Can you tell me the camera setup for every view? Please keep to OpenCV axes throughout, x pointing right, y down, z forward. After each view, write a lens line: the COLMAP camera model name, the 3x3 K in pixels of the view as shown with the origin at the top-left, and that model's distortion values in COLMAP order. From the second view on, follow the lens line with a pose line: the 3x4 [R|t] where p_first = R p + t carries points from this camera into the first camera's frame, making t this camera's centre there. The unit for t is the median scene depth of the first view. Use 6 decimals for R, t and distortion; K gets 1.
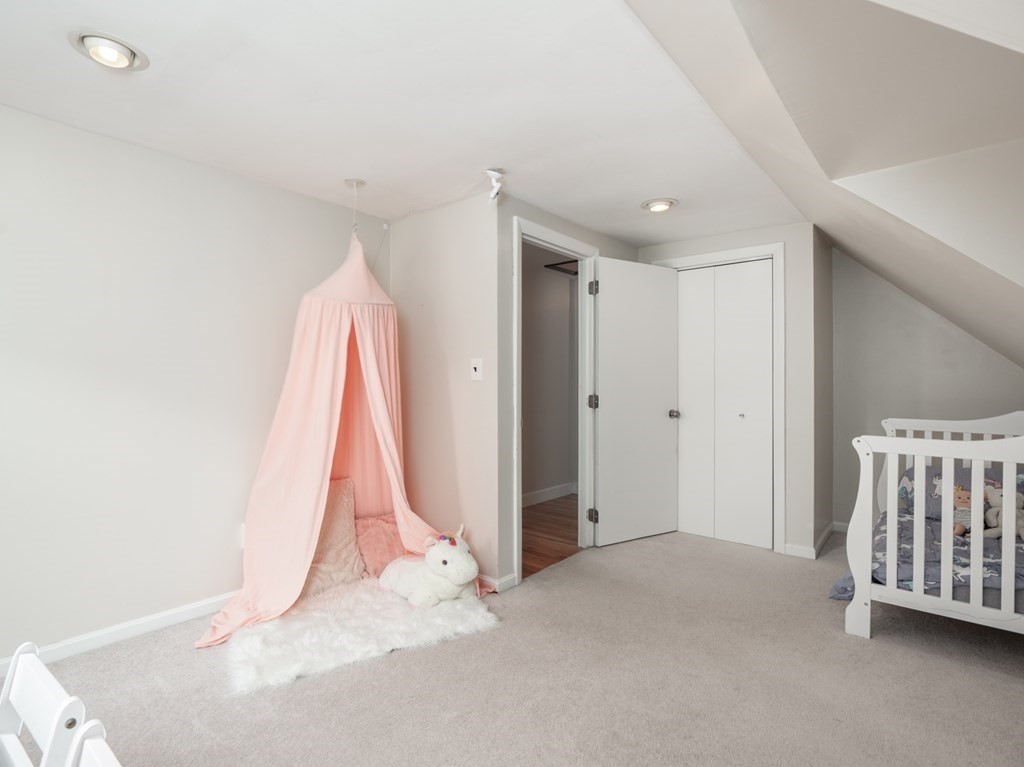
lens RADIAL K [[502.9, 0, 503.3], [0, 502.9, 379.5], [0, 0, 1]] dist [-0.016581, 0.000228]
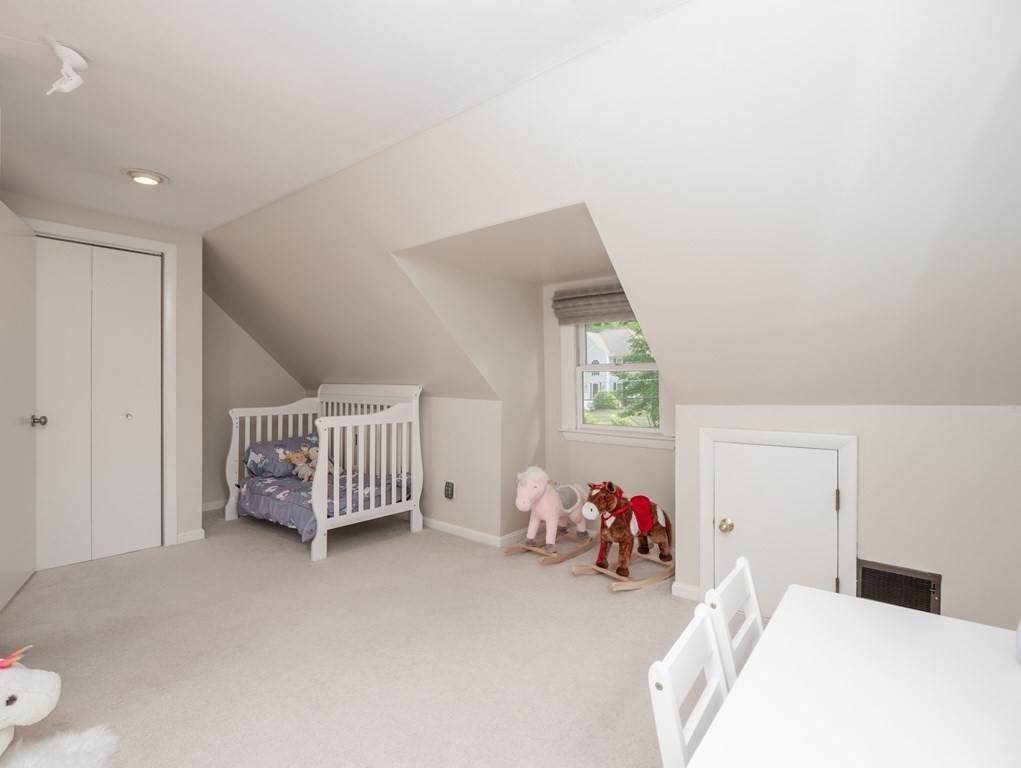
lens RADIAL K [[501.4, 0, 501.8], [0, 501.4, 380.0], [0, 0, 1]] dist [-0.016581, 0.000228]
pose [[0.008597, -0.000888, 0.999963, -0.677289], [-0.005097, 0.999987, 0.000931, 0.001216], [-0.999950, -0.005105, 0.008592, 0.452667]]
